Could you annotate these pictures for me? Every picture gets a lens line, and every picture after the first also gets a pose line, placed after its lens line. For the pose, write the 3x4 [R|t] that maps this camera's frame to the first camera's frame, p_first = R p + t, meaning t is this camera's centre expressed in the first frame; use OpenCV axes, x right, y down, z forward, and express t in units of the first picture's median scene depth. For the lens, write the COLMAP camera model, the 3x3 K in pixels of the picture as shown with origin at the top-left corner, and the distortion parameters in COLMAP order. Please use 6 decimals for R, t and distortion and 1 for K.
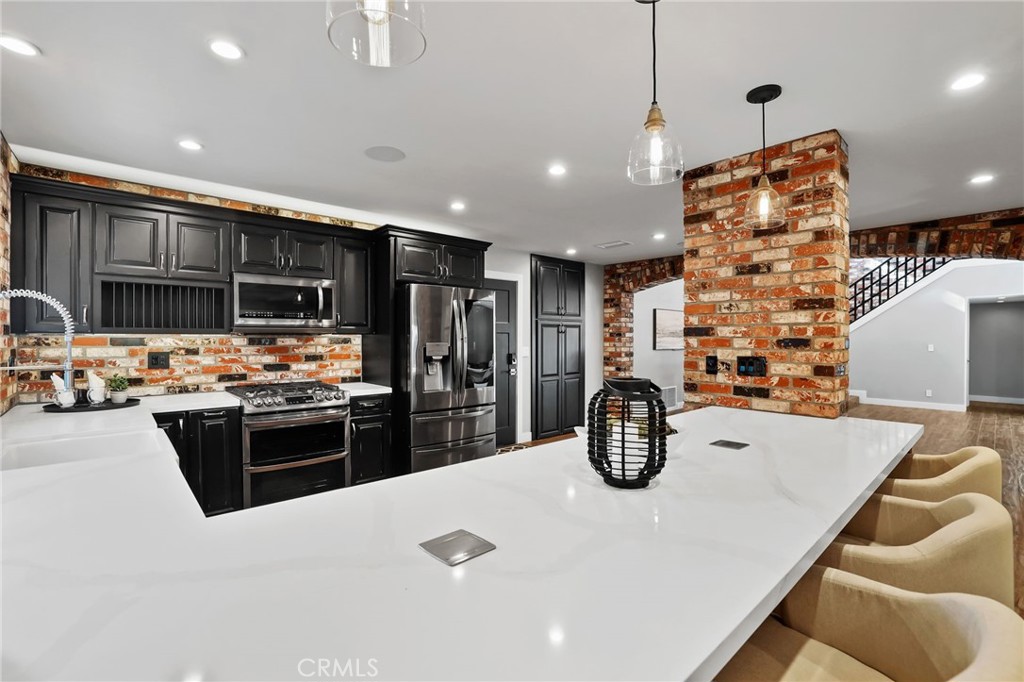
lens RADIAL K [[466.0, 0, 512.6], [0, 466.0, 342.0], [0, 0, 1]] dist [-0.028183, 0.009212]
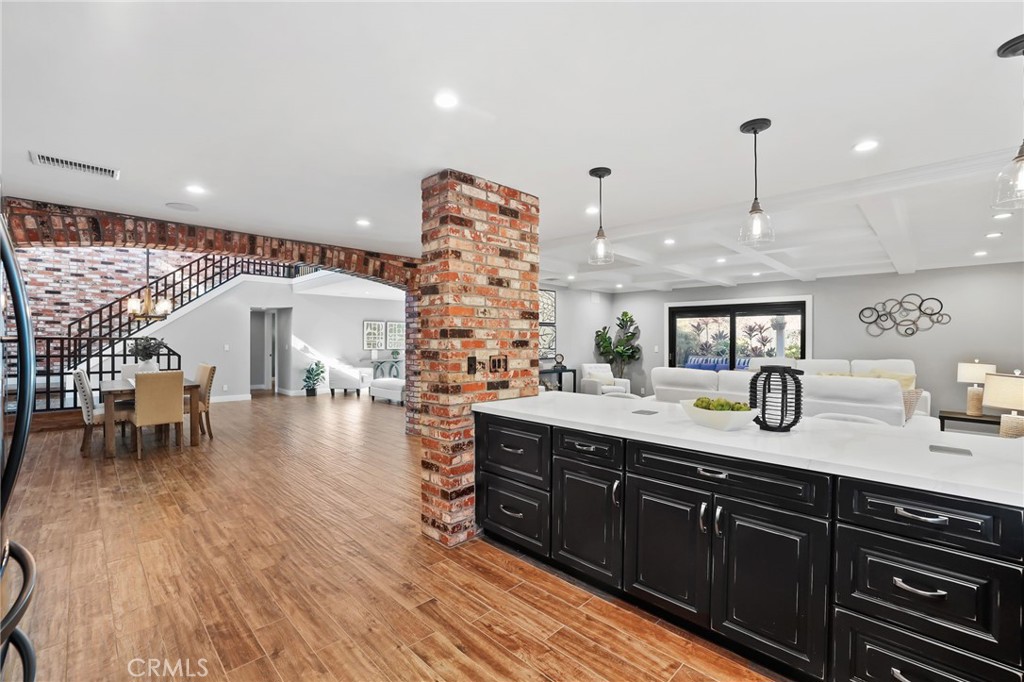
lens RADIAL K [[441.4, 0, 515.2], [0, 441.4, 337.0], [0, 0, 1]] dist [-0.021523, 0.000303]
pose [[-0.053101, 0.006498, 0.998568, -0.603385], [0.004589, 0.999970, -0.006263, -0.008458], [-0.998579, 0.004249, -0.053129, 0.993613]]
